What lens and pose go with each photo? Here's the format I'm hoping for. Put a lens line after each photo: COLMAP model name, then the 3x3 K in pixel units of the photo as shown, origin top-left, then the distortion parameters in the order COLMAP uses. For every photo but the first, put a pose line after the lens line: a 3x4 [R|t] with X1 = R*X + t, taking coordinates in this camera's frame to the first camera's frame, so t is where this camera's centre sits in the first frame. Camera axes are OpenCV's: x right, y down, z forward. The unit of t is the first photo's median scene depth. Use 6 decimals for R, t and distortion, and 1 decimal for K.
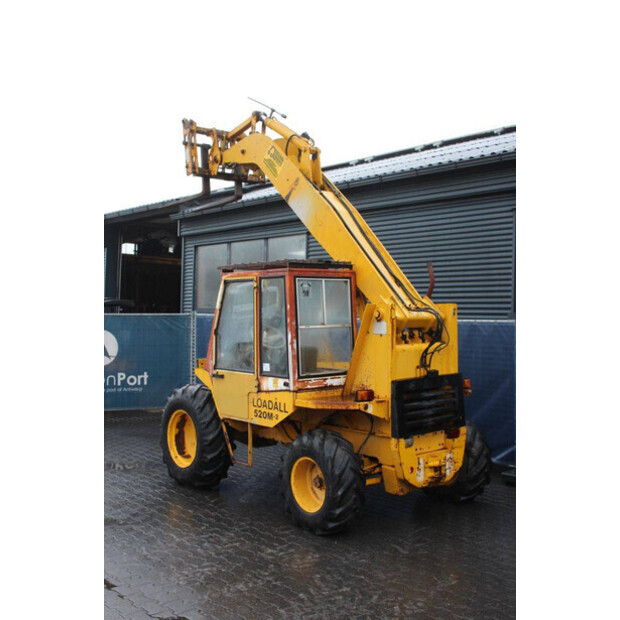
lens RADIAL K [[719.9, 0, 310.0], [0, 719.9, 310.0], [0, 0, 1]] dist [-0.025581, -0.017823]
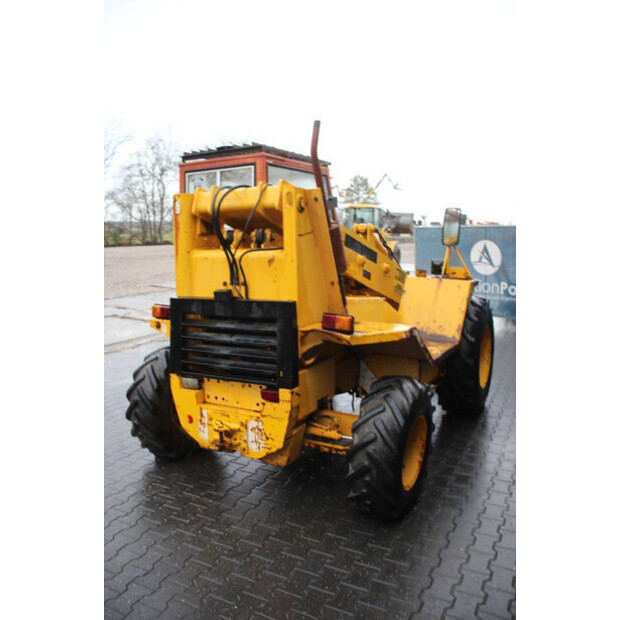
lens RADIAL K [[533.6, 0, 310.0], [0, 533.6, 310.0], [0, 0, 1]] dist [-0.142106, 0.000121]
pose [[0.364250, 0.125115, -0.922859, 0.650335], [0.013371, 0.990130, 0.139513, 0.034210], [0.931205, -0.063157, 0.358982, 0.890546]]
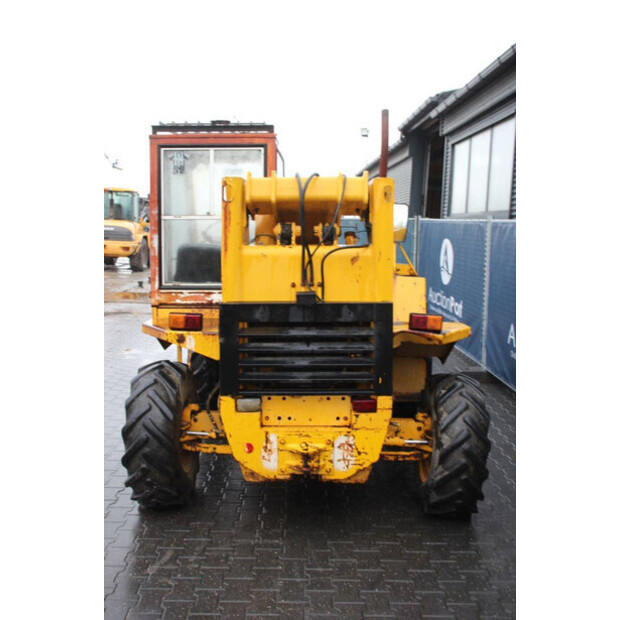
lens RADIAL K [[627.9, 0, 310.0], [0, 627.9, 310.0], [0, 0, 1]] dist [-0.086811, -0.001212]
pose [[0.759183, 0.097705, -0.643502, 0.497779], [-0.012621, 0.990693, 0.135531, 0.028643], [0.650755, -0.094771, 0.753350, 0.612591]]
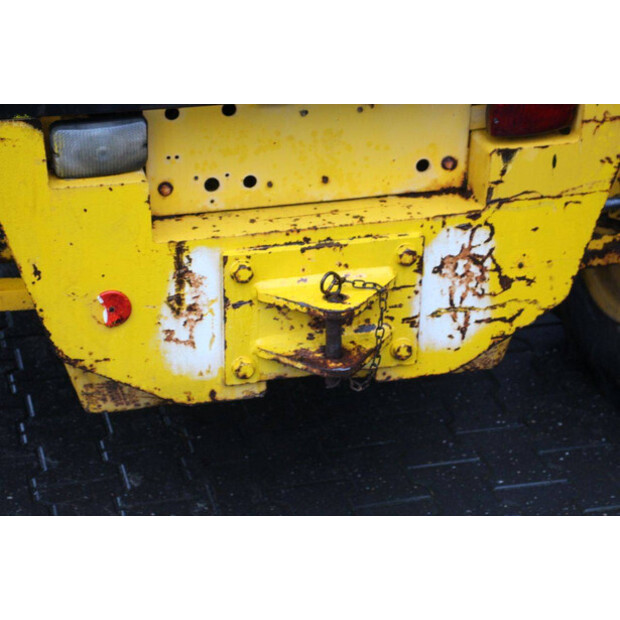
lens RADIAL K [[1461.5, 0, 310.0], [0, 1461.5, 310.0], [0, 0, 1]] dist [0.406504, 0.202097]
pose [[0.901856, 0.221619, -0.370866, 0.293881], [-0.024353, 0.883123, 0.468509, 0.061822], [0.431350, -0.413496, 0.801847, 0.720643]]
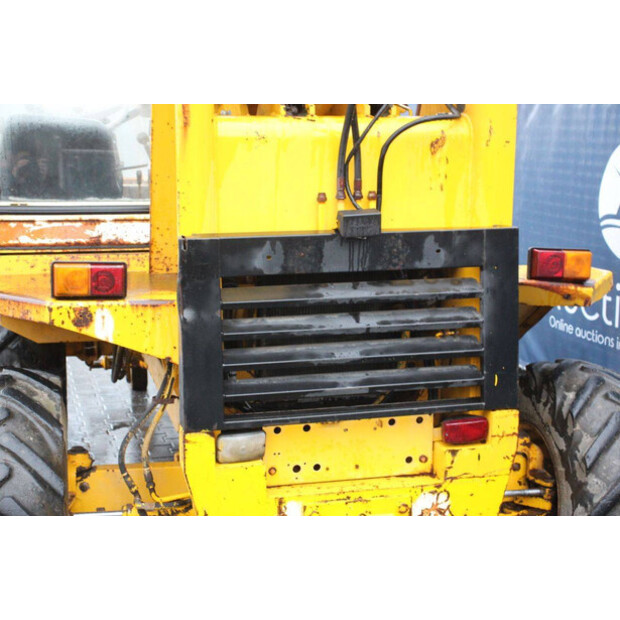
lens RADIAL K [[1062.1, 0, 310.0], [0, 1062.1, 310.0], [0, 0, 1]] dist [0.158784, 0.076927]
pose [[0.901333, 0.090356, -0.423597, 0.333784], [-0.015034, 0.983936, 0.177890, 0.046841], [0.432866, -0.153969, 0.888212, 0.602939]]
